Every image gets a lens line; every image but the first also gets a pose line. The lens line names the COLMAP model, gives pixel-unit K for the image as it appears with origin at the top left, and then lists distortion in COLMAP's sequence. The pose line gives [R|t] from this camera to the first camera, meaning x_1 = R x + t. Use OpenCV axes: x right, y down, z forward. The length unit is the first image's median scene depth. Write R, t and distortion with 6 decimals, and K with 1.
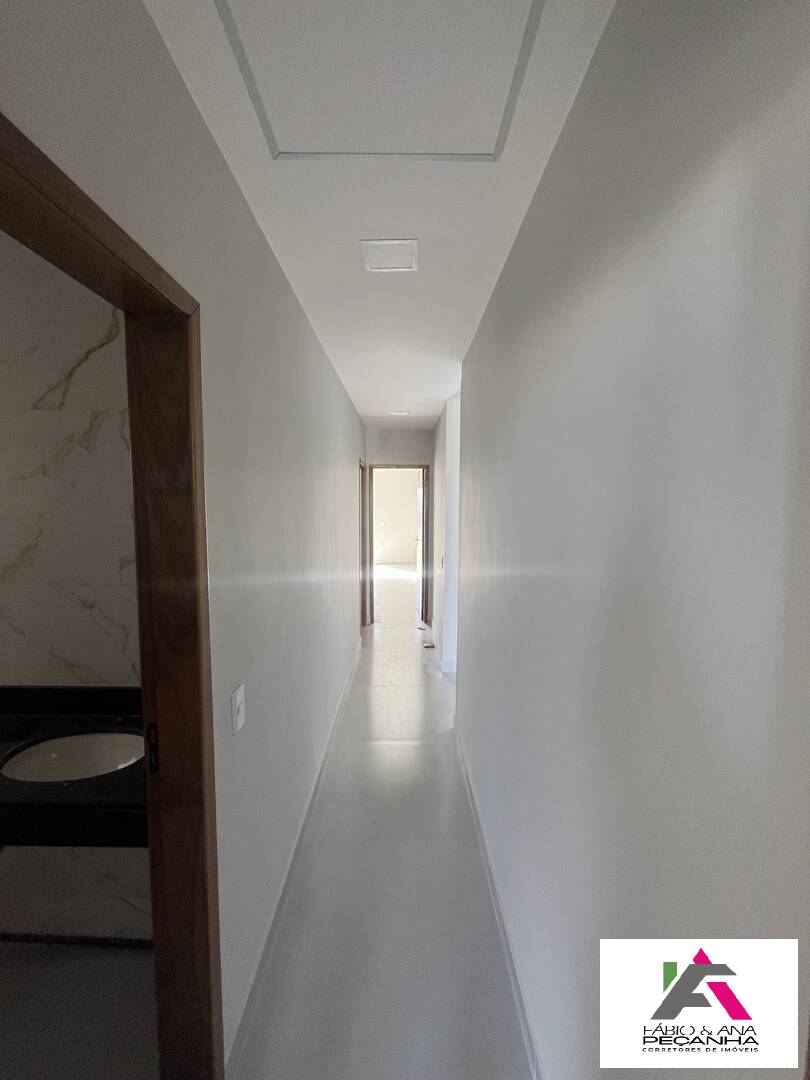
lens RADIAL K [[437.7, 0, 403.5], [0, 437.7, 537.6], [0, 0, 1]] dist [-0.003755, 0.000646]
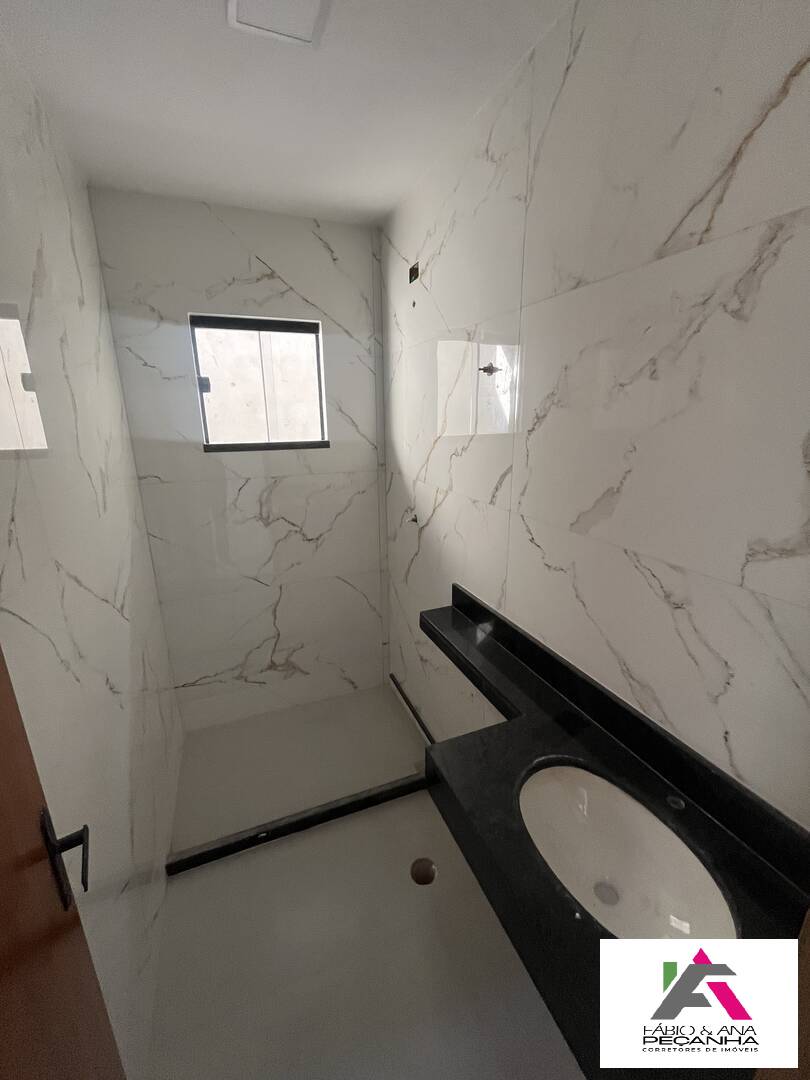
lens RADIAL K [[437.7, 0, 403.5], [0, 437.7, 537.6], [0, 0, 1]] dist [-0.003755, 0.000646]
pose [[0.370608, 0.240409, -0.897136, -0.357665], [-0.067430, 0.970335, 0.232169, -0.045869], [0.926339, -0.025550, 0.375824, 0.455264]]
